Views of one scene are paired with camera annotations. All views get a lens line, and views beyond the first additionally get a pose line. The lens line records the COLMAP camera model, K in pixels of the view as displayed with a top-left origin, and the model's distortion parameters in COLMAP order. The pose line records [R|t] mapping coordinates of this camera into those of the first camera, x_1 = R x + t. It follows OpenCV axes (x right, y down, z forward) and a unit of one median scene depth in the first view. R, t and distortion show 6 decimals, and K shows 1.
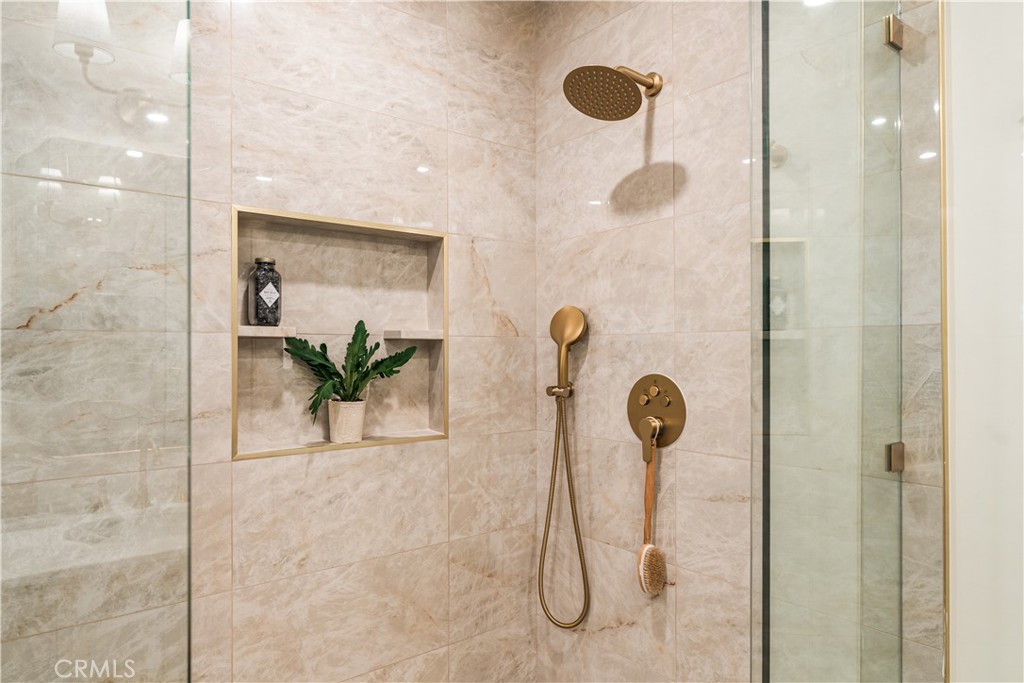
lens RADIAL K [[643.4, 0, 512.0], [0, 643.4, 341.5], [0, 0, 1]] dist [0.002834, 0.001331]
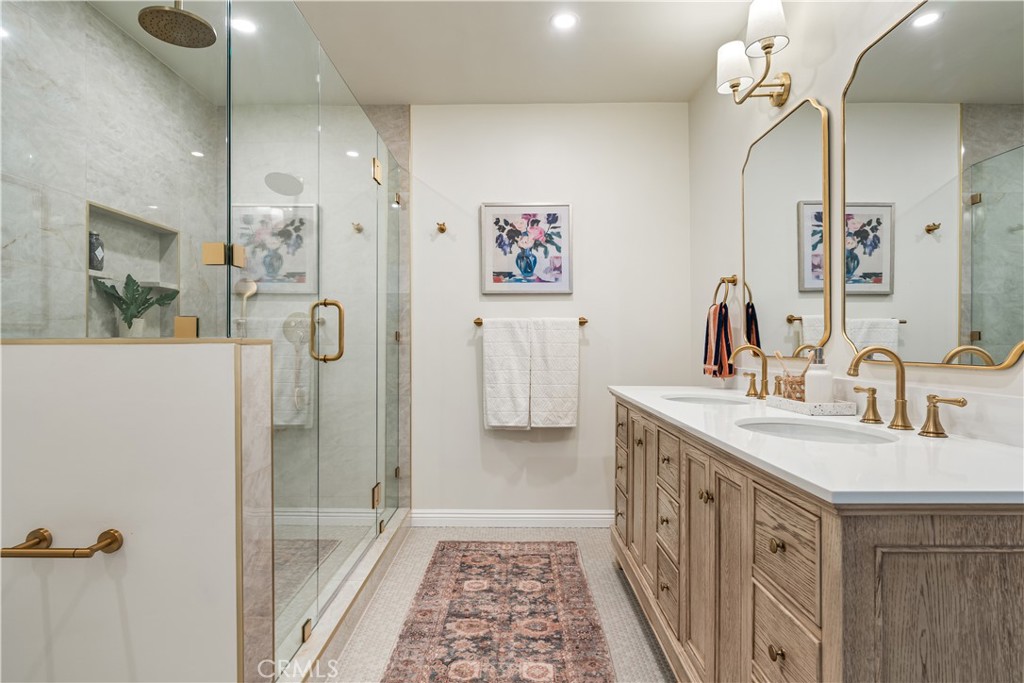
lens RADIAL K [[491.6, 0, 512.0], [0, 491.6, 341.5], [0, 0, 1]] dist [0.000976, -0.000141]
pose [[0.626490, -0.003300, 0.779423, -0.624165], [-0.007759, 0.999915, 0.010470, 0.125912], [-0.779391, -0.012607, 0.626411, -0.624891]]
